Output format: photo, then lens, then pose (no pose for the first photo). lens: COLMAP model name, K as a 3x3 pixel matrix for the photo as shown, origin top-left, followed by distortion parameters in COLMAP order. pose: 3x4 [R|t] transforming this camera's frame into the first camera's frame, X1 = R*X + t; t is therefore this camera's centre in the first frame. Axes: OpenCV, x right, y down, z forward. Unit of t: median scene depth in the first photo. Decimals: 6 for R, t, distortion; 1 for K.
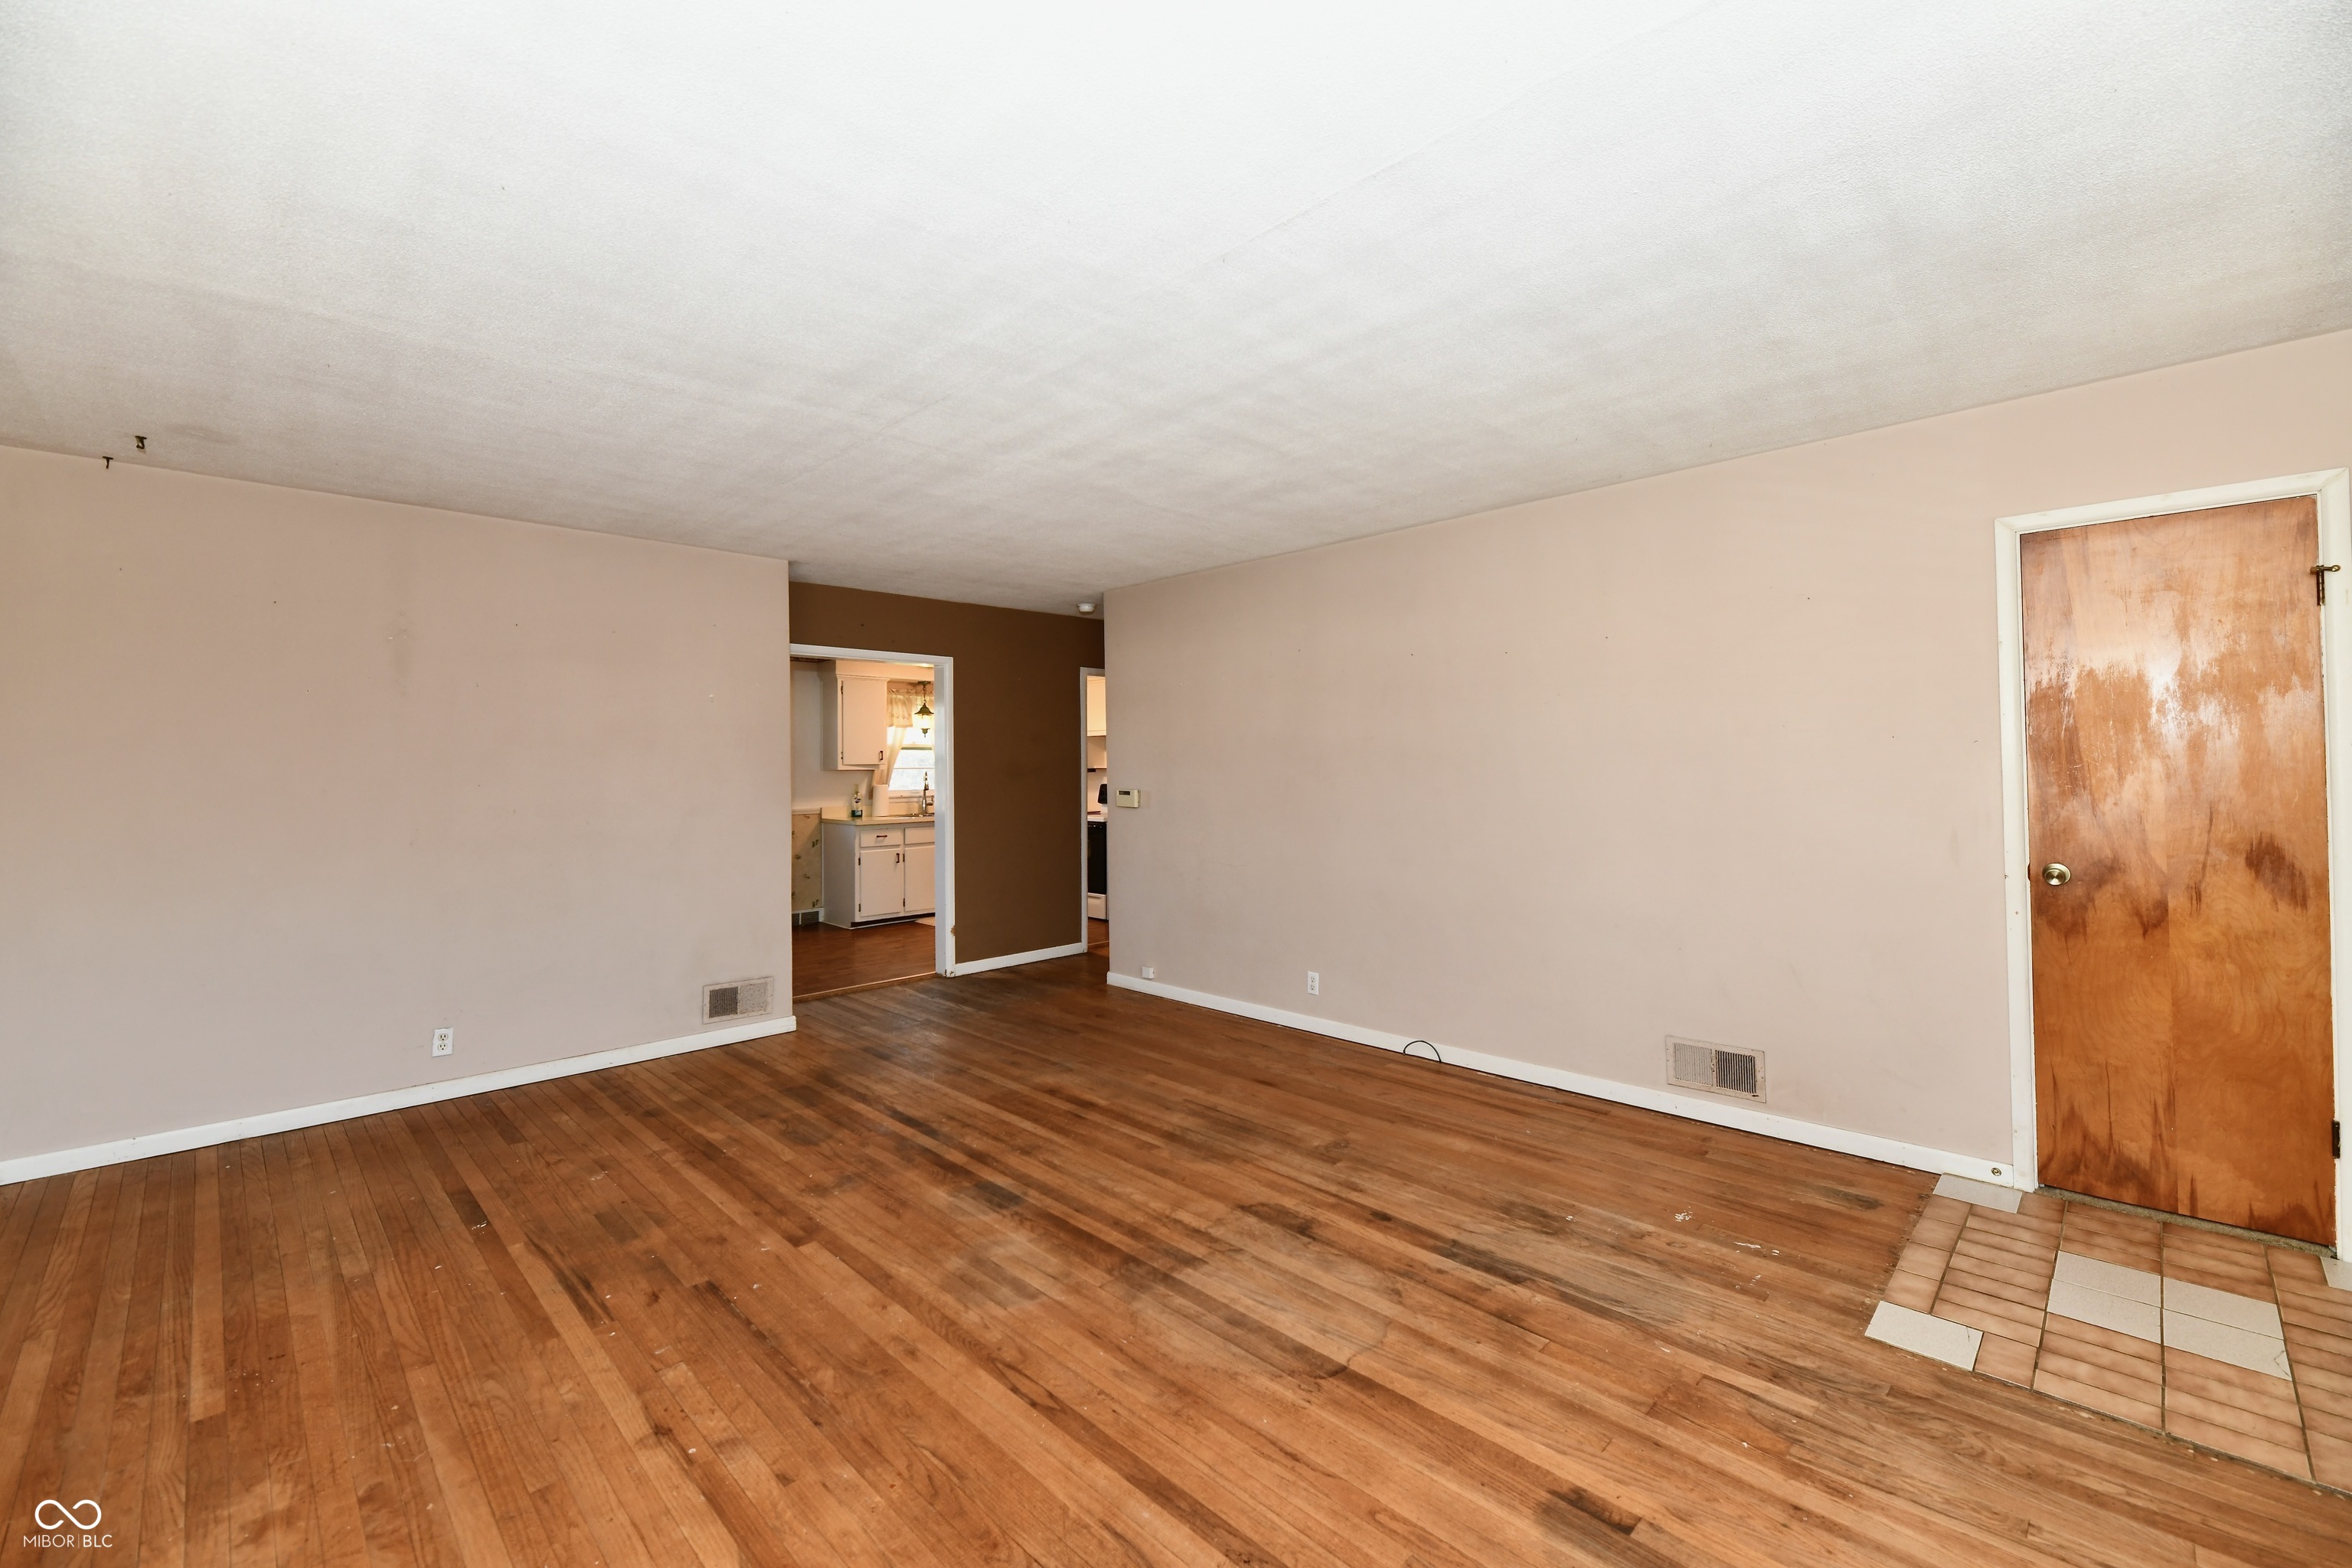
lens RADIAL K [[969.8, 0, 1193.4], [0, 969.8, 762.7], [0, 0, 1]] dist [-0.000971, -0.003138]
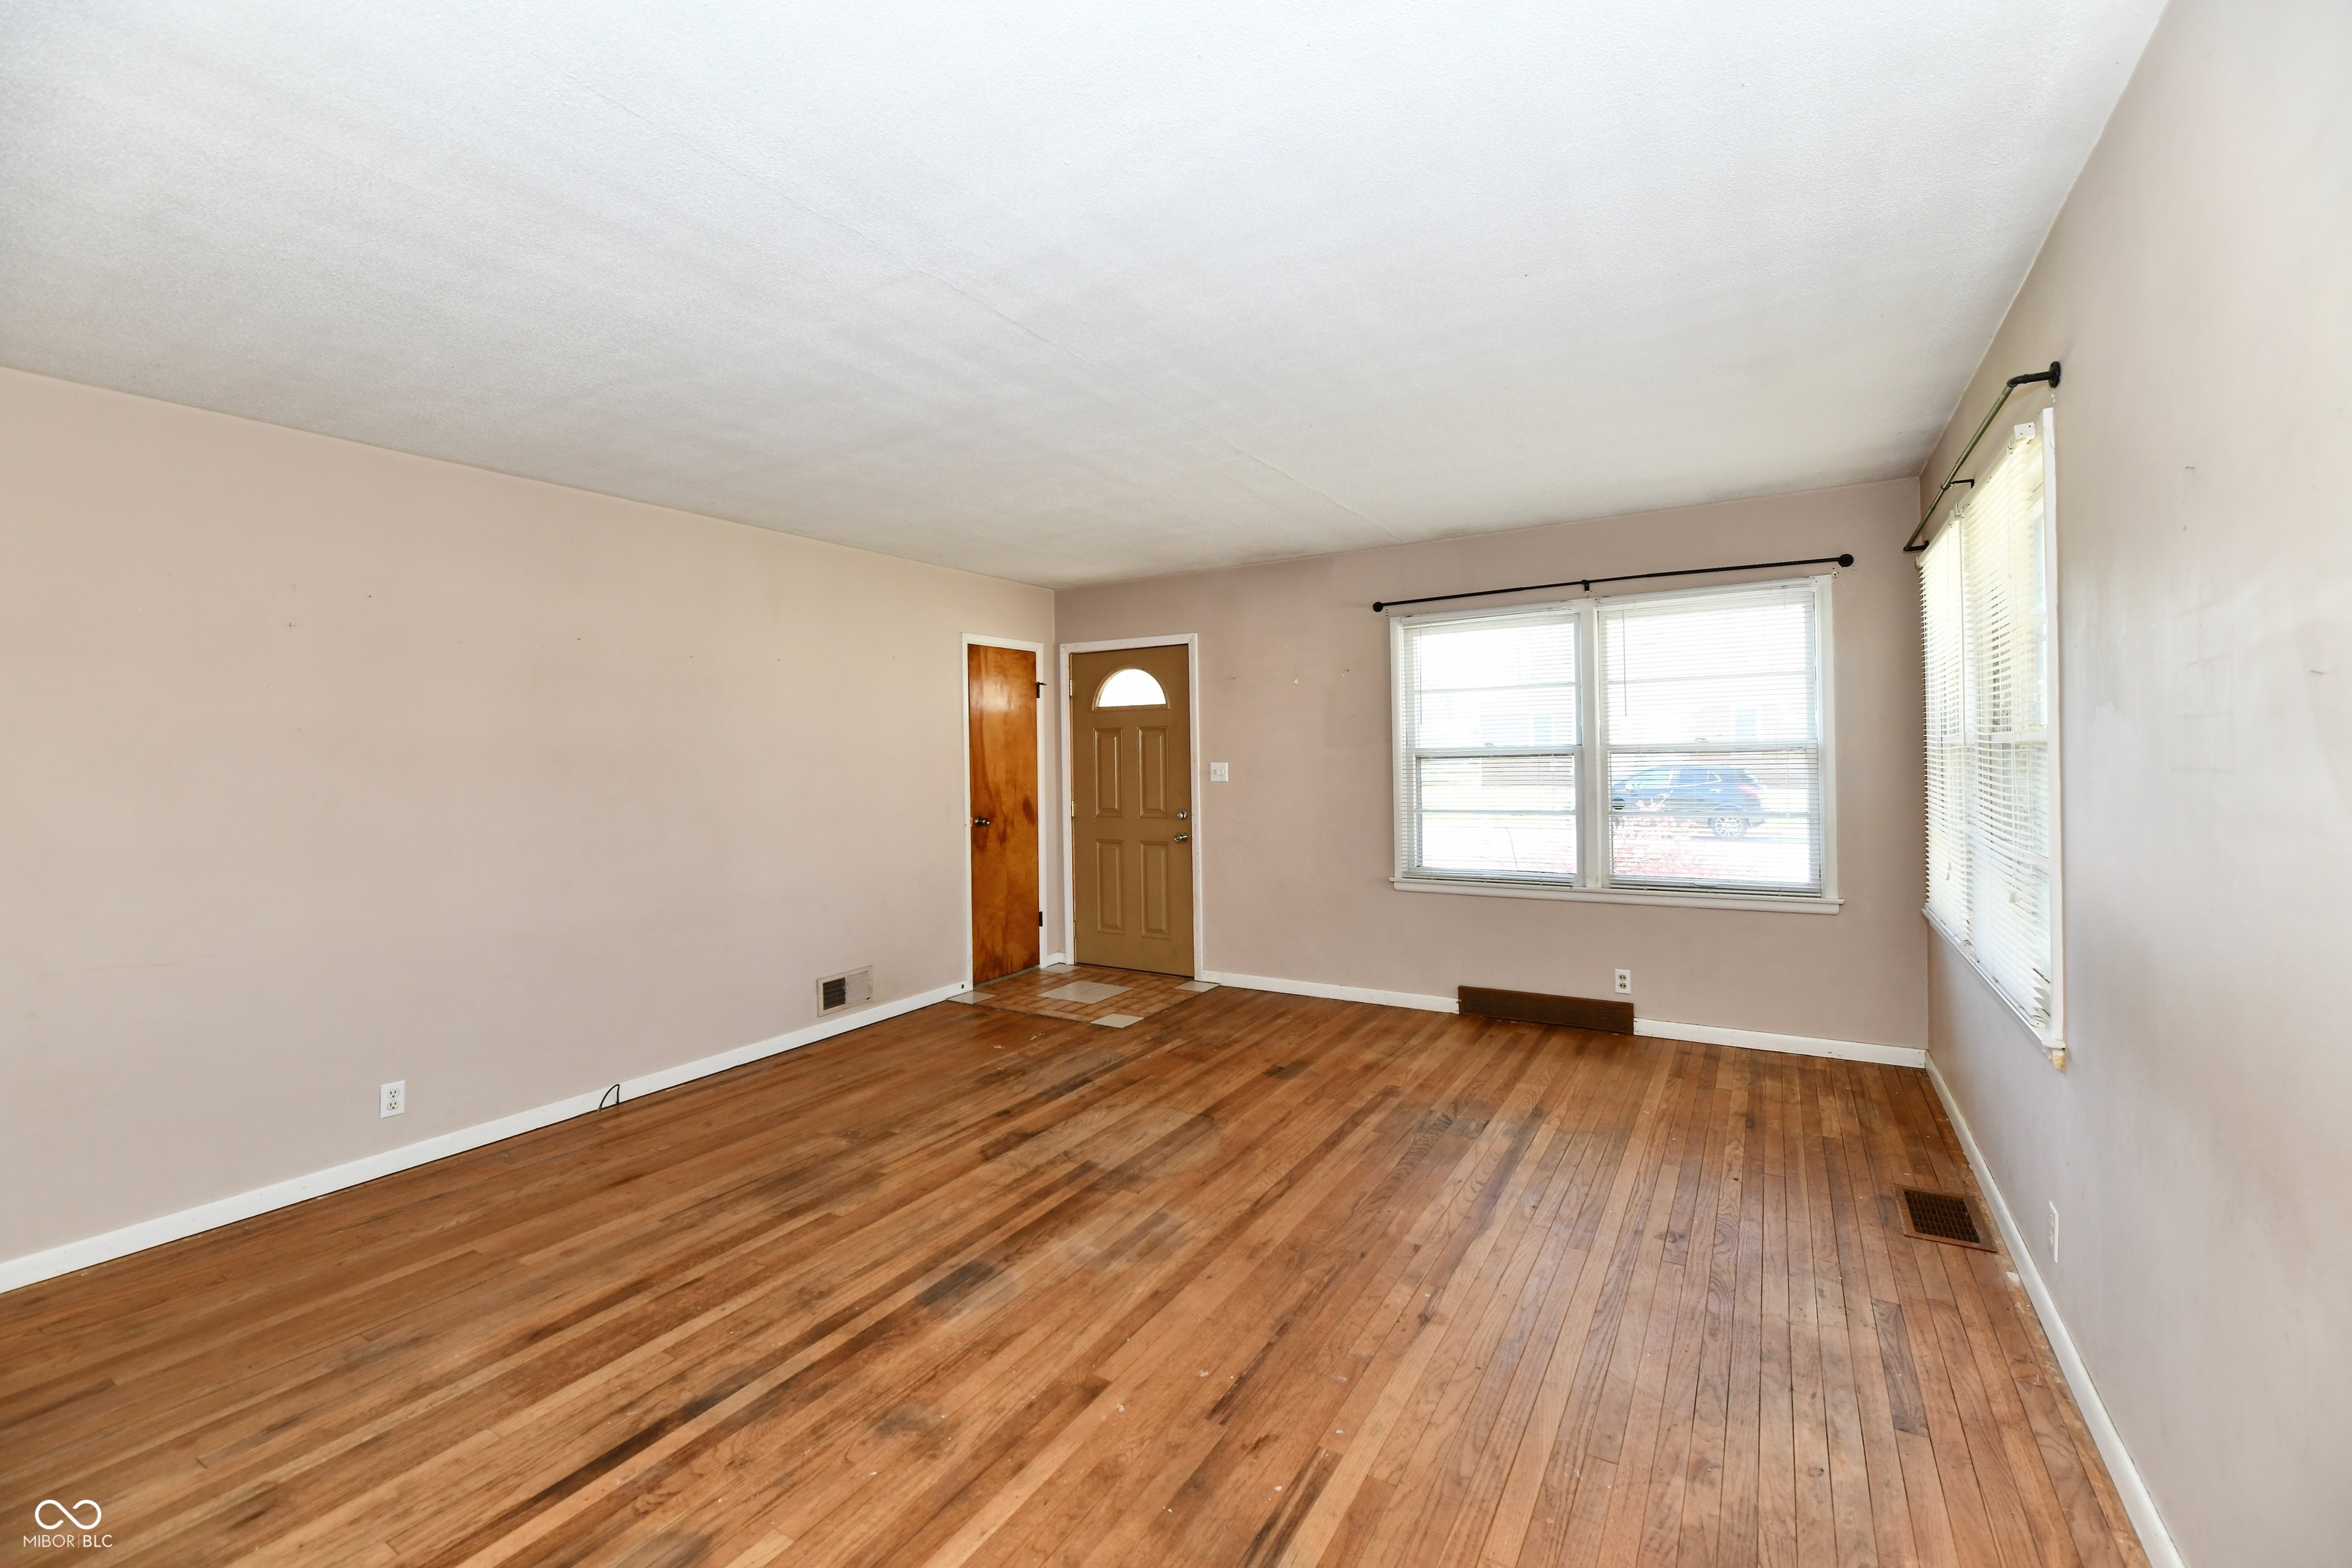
lens RADIAL K [[969.8, 0, 1189.3], [0, 969.8, 767.1], [0, 0, 1]] dist [-0.000971, -0.003138]
pose [[-0.239087, 0.005714, 0.970981, -1.790872], [0.019045, 0.999818, -0.001195, 0.027153], [-0.970811, 0.018207, -0.239153, 1.707182]]
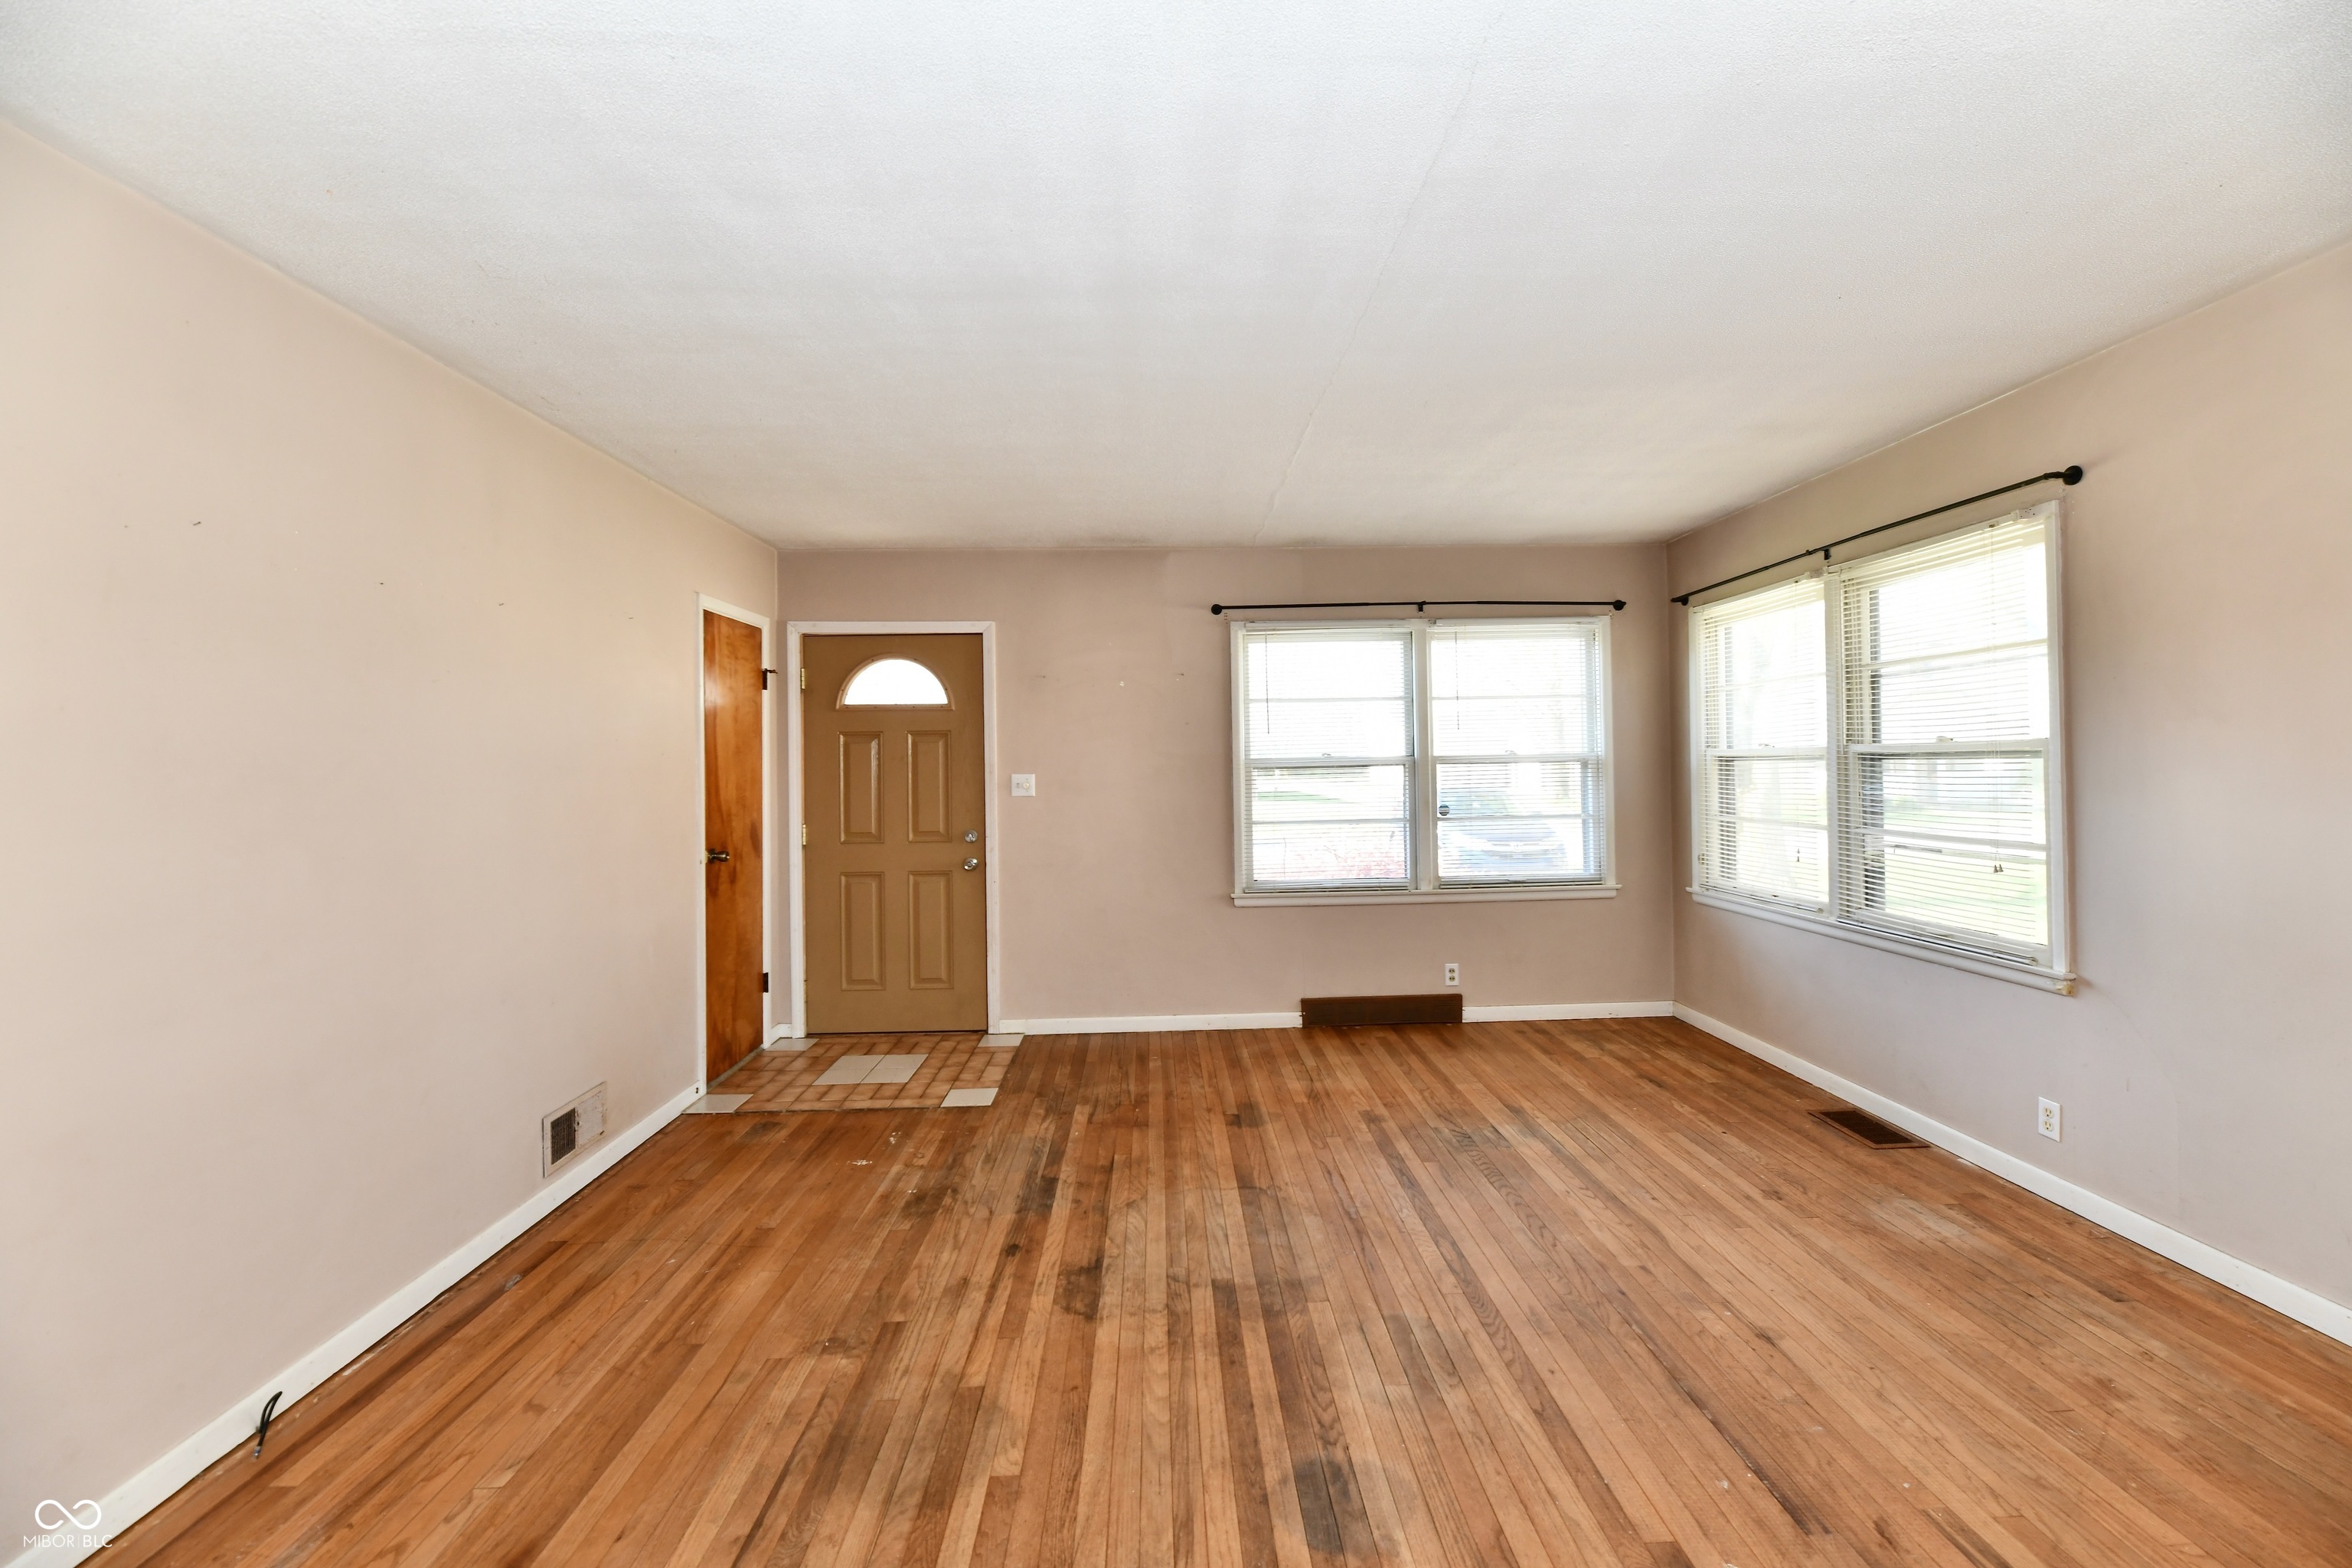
lens RADIAL K [[969.8, 0, 1193.0], [0, 969.8, 764.7], [0, 0, 1]] dist [-0.000971, -0.003138]
pose [[-0.731150, 0.024220, 0.681786, -0.938141], [0.023915, 0.999665, -0.009867, 0.022239], [-0.681797, 0.009091, -0.731485, 2.515957]]
